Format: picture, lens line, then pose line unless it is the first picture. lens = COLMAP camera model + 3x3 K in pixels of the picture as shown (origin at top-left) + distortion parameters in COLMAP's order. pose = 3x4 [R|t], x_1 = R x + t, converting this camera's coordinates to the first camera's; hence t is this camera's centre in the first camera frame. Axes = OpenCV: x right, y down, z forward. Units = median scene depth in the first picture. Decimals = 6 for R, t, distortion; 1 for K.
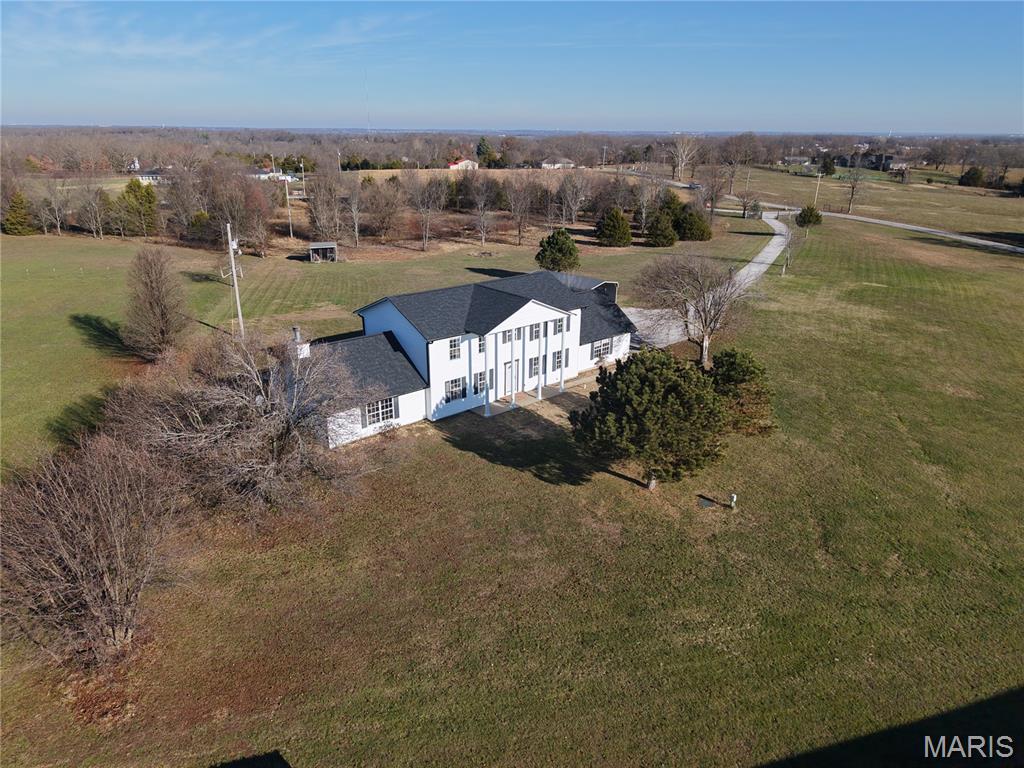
lens RADIAL K [[698.5, 0, 512.0], [0, 698.5, 384.0], [0, 0, 1]] dist [0.017784, -0.004364]
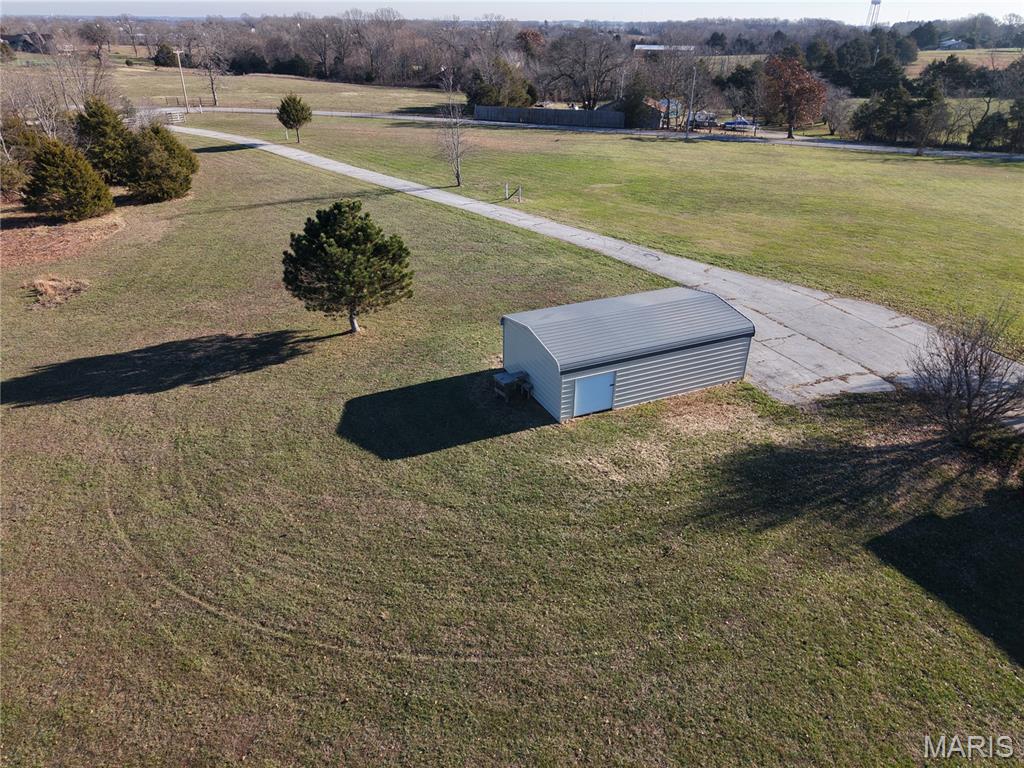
lens RADIAL K [[683.3, 0, 512.0], [0, 683.3, 384.0], [0, 0, 1]] dist [0.015724, -0.011887]
pose [[0.404339, -0.428047, 0.808261, -0.144066], [0.301571, 0.896698, 0.324019, -0.142962], [-0.863461, 0.112735, 0.491656, 0.479283]]
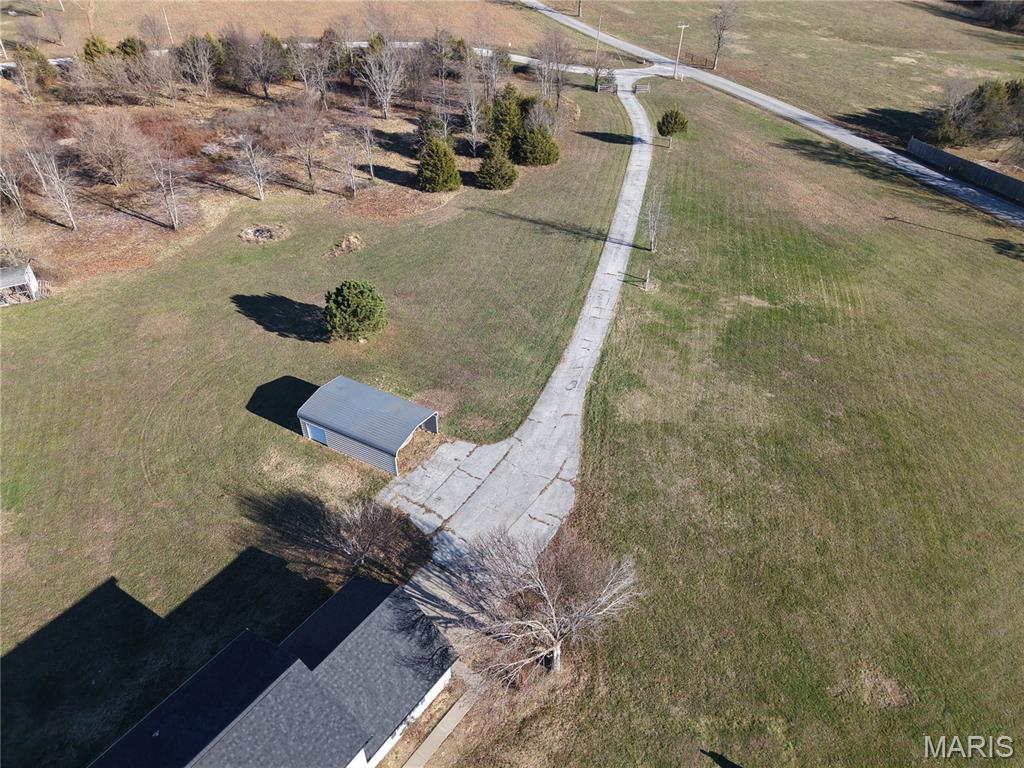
lens RADIAL K [[698.5, 0, 512.0], [0, 698.5, 384.0], [0, 0, 1]] dist [0.017784, -0.004364]
pose [[0.977018, -0.130727, 0.168362, 0.060827], [0.069749, 0.942442, 0.327015, -0.217889], [-0.201421, -0.307756, 0.929901, 0.177298]]
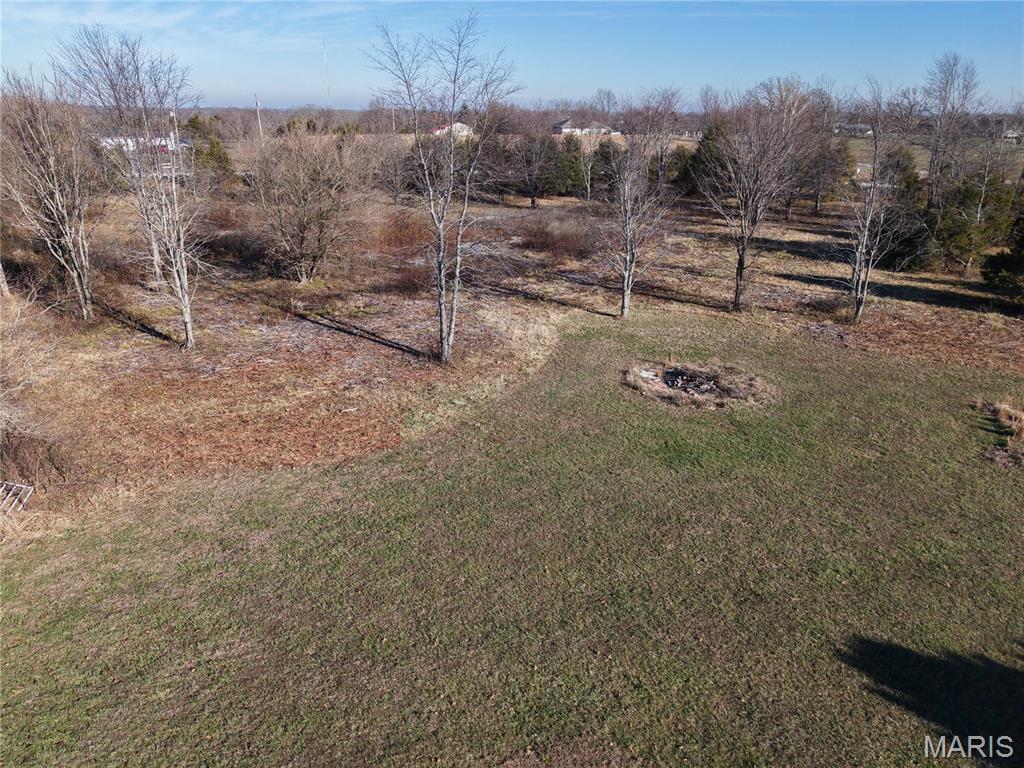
lens RADIAL K [[683.3, 0, 512.0], [0, 683.3, 384.0], [0, 0, 1]] dist [0.015724, -0.011887]
pose [[0.998960, -0.020374, 0.040781, -0.095322], [0.019177, 0.999380, 0.029529, -0.162392], [-0.041357, -0.028716, 0.998732, 0.638956]]
